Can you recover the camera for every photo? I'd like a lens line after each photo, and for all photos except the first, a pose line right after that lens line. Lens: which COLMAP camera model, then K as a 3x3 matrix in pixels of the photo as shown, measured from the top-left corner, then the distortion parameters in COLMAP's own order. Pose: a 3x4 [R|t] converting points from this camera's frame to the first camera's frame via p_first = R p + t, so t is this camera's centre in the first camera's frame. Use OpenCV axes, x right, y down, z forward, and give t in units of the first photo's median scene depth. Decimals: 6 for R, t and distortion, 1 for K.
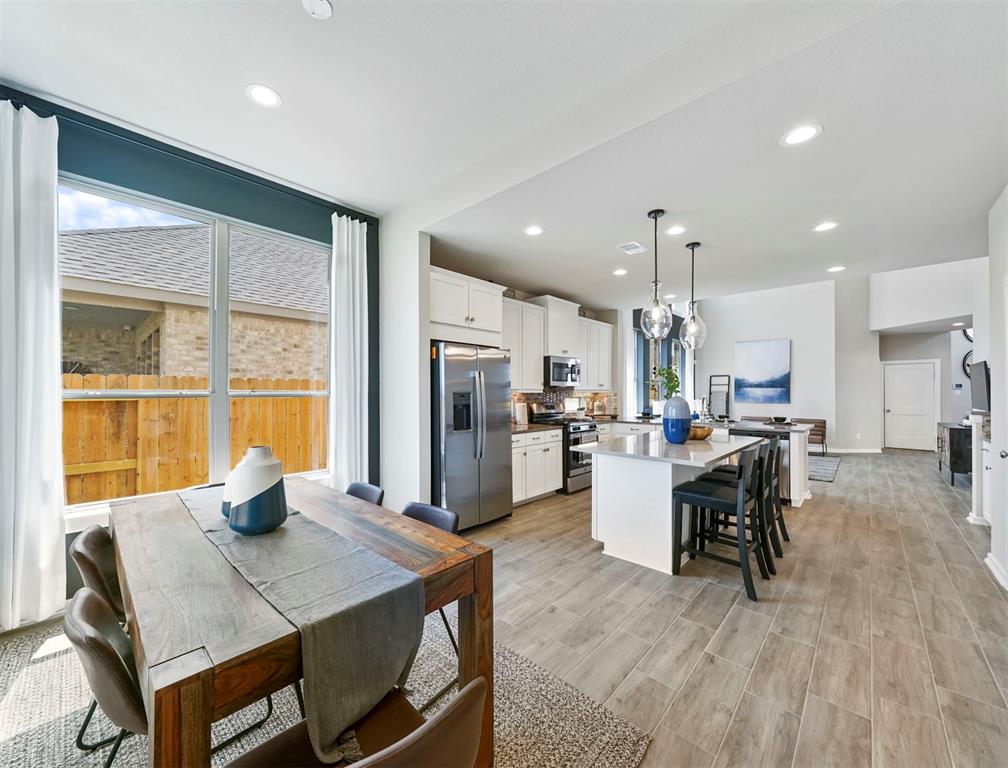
lens RADIAL K [[388.1, 0, 494.5], [0, 388.1, 386.7], [0, 0, 1]] dist [0.003429, -0.000044]
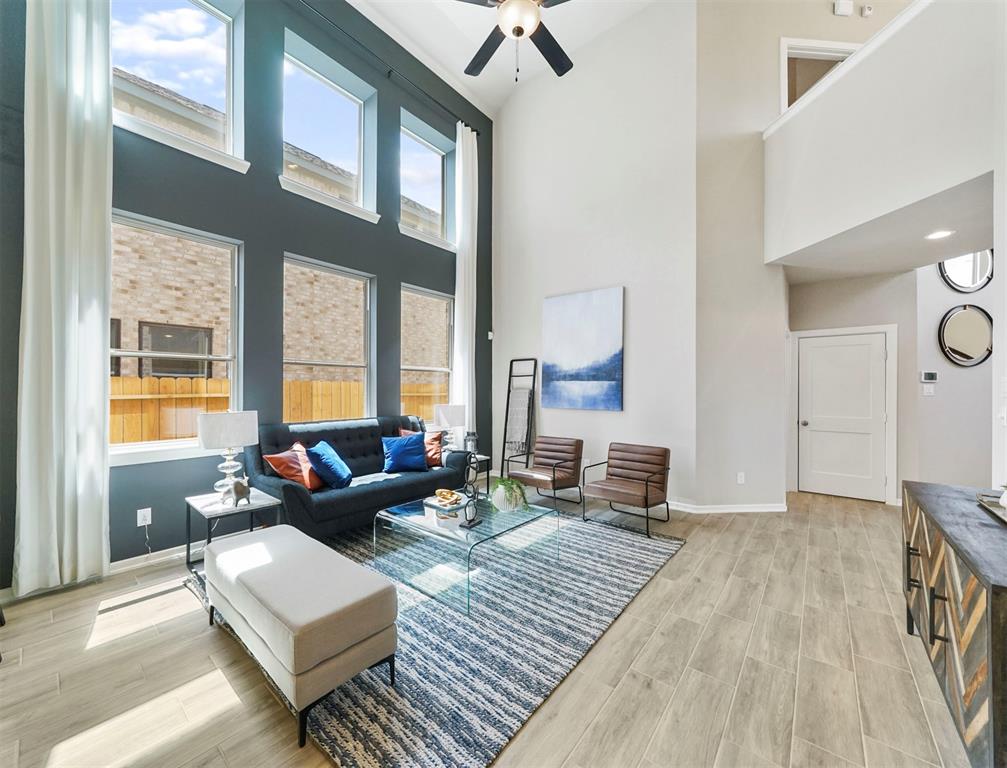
lens RADIAL K [[387.7, 0, 494.0], [0, 387.7, 386.7], [0, 0, 1]] dist [0.003429, -0.000044]
pose [[0.997821, -0.000380, 0.065977, 0.986753], [-0.000099, 0.999974, 0.007261, 0.013263], [-0.065978, -0.007252, 0.997795, 0.888792]]
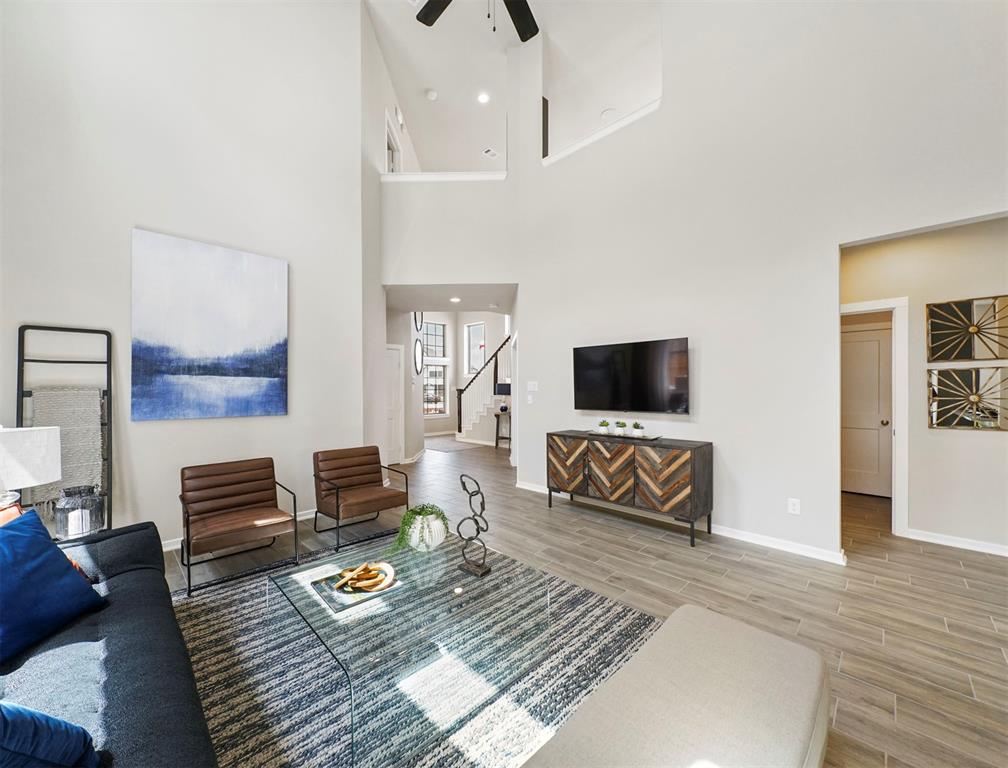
lens RADIAL K [[390.4, 0, 483.6], [0, 390.4, 390.3], [0, 0, 1]] dist [0.003351, -0.000063]
pose [[0.045022, -0.007140, 0.998960, 0.621316], [-0.009312, 0.999928, 0.007567, 0.020916], [-0.998943, -0.009643, 0.044953, 1.364392]]
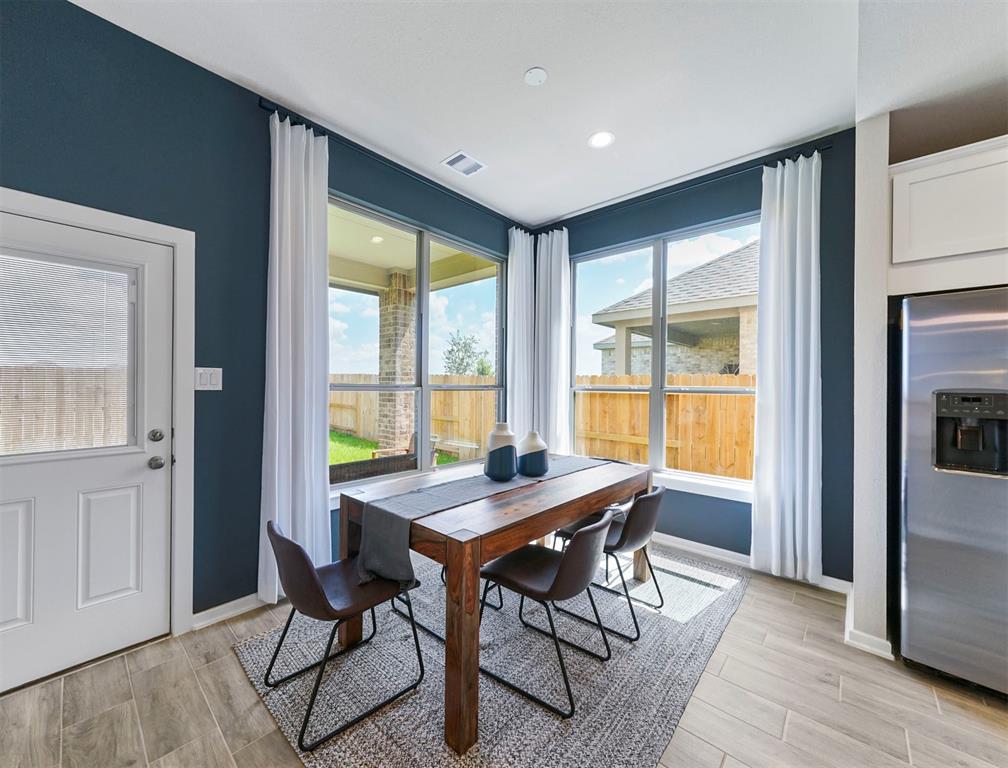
lens RADIAL K [[388.1, 0, 494.5], [0, 388.1, 386.7], [0, 0, 1]] dist [0.003429, -0.000044]
pose [[0.024173, 0.002508, -0.999705, 0.260644], [-0.000147, 0.999997, 0.002505, 0.004906], [0.999708, 0.000087, 0.024174, 0.280023]]
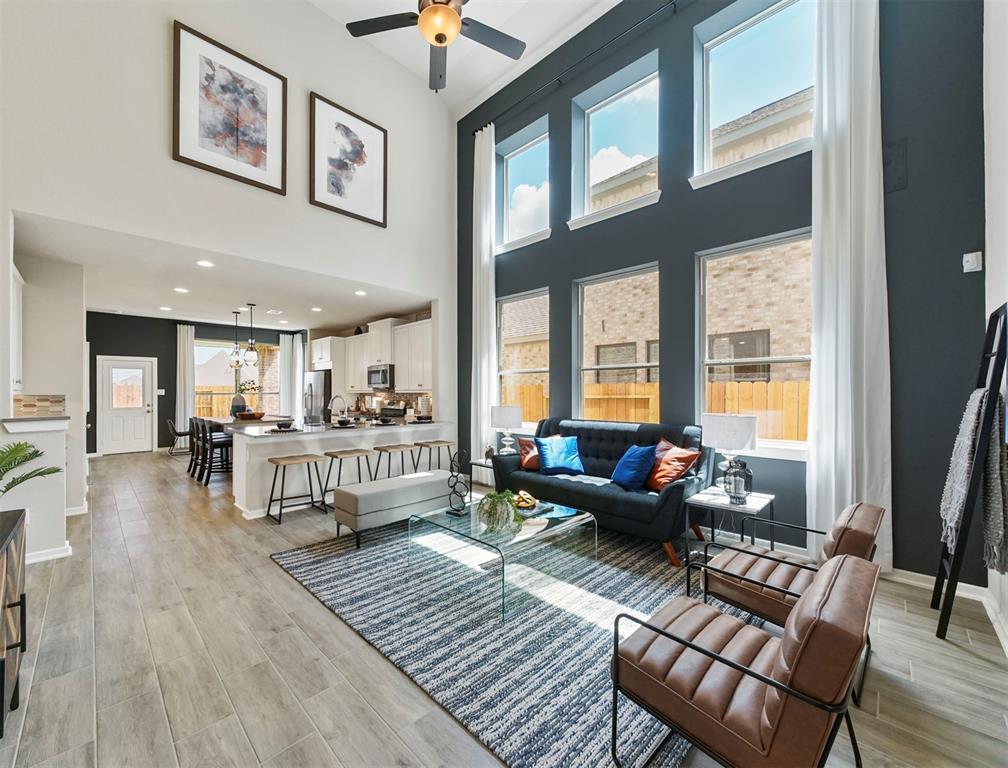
lens RADIAL K [[402.9, 0, 489.8], [0, 402.9, 389.7], [0, 0, 1]] dist [0.001752, 0.000099]
pose [[-0.019859, -0.007127, -0.999777, 1.563813], [0.014747, 0.999864, -0.007420, 0.022973], [0.999694, -0.014891, -0.019751, 1.448467]]
